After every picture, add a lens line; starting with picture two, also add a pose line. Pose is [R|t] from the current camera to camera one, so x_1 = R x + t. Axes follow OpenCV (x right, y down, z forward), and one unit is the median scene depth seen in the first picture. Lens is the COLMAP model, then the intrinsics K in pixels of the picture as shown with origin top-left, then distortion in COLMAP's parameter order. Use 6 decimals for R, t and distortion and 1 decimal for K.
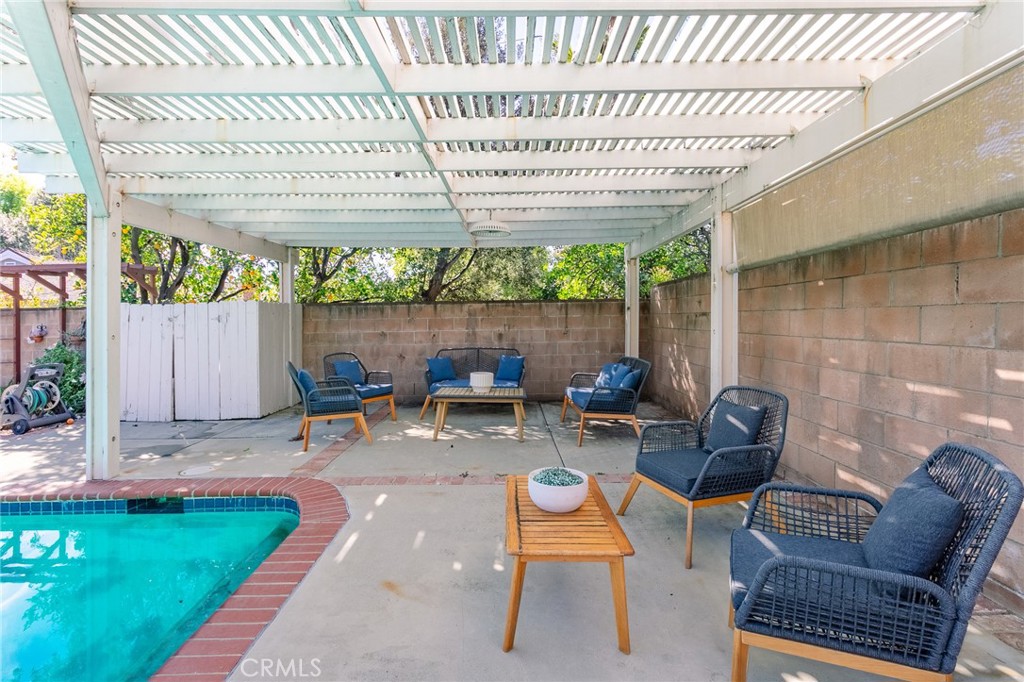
lens RADIAL K [[489.1, 0, 512.0], [0, 489.1, 341.0], [0, 0, 1]] dist [0.000067, 0.000491]
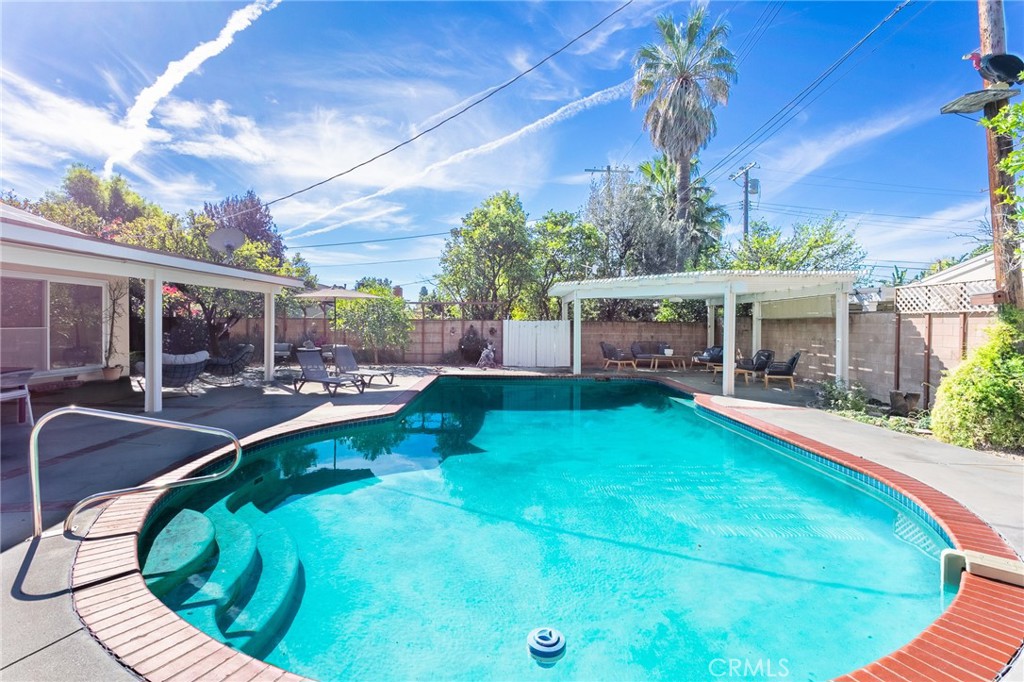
lens RADIAL K [[489.1, 0, 512.0], [0, 489.1, 341.0], [0, 0, 1]] dist [0.000067, 0.000491]
pose [[0.999653, 0.025166, 0.007759, -0.735266], [-0.025093, 0.999641, -0.009372, 0.049935], [-0.007992, 0.009174, 0.999926, -1.359650]]
